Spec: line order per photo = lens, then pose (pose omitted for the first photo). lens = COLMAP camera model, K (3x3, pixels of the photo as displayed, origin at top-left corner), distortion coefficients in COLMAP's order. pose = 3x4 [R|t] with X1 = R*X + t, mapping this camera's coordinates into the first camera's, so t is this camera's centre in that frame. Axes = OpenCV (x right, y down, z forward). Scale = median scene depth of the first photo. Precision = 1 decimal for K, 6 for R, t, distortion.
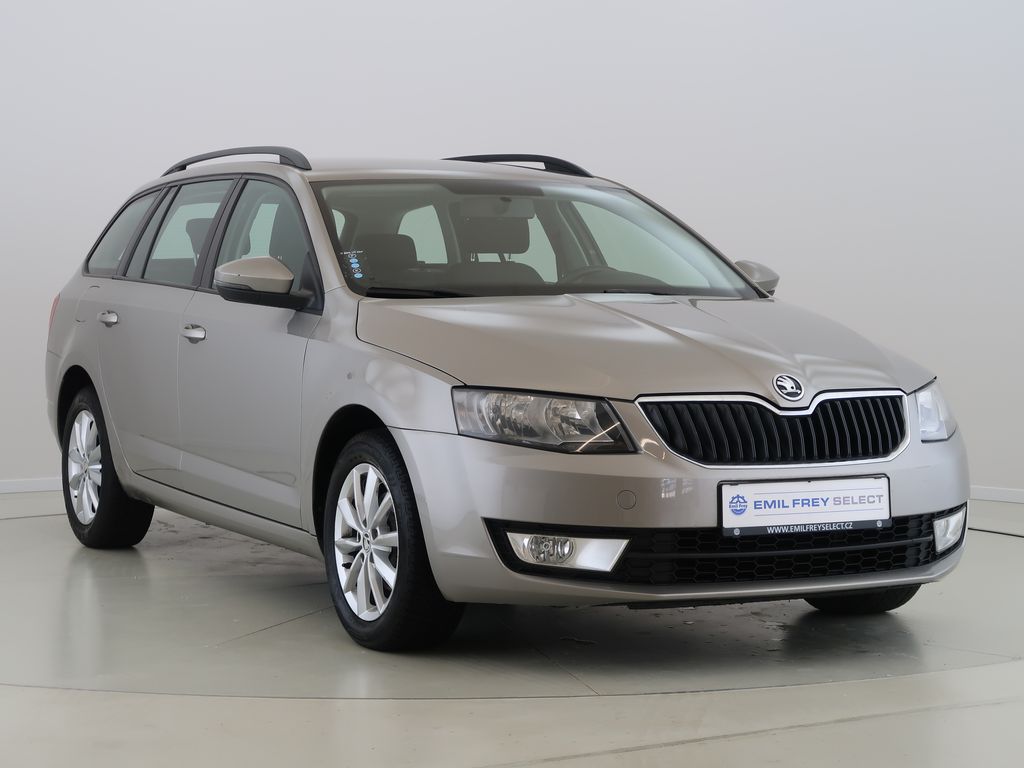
lens RADIAL K [[1510.2, 0, 515.6], [0, 1510.2, 385.9], [0, 0, 1]] dist [-0.006862, 0.000000]
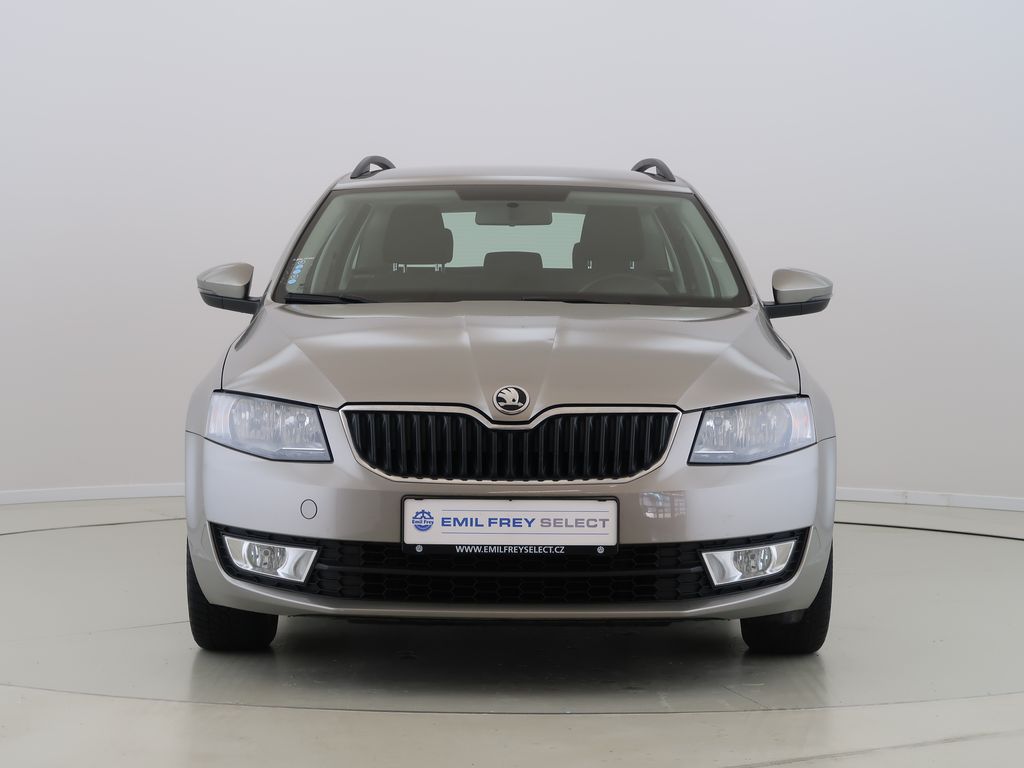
lens RADIAL K [[1510.2, 0, 516.9], [0, 1510.2, 380.6], [0, 0, 1]] dist [-0.006862, 0.000000]
pose [[0.955993, 0.025089, -0.292313, 0.466234], [-0.028209, 0.999581, -0.006462, -0.005094], [0.292029, 0.014424, 0.956301, 0.098925]]
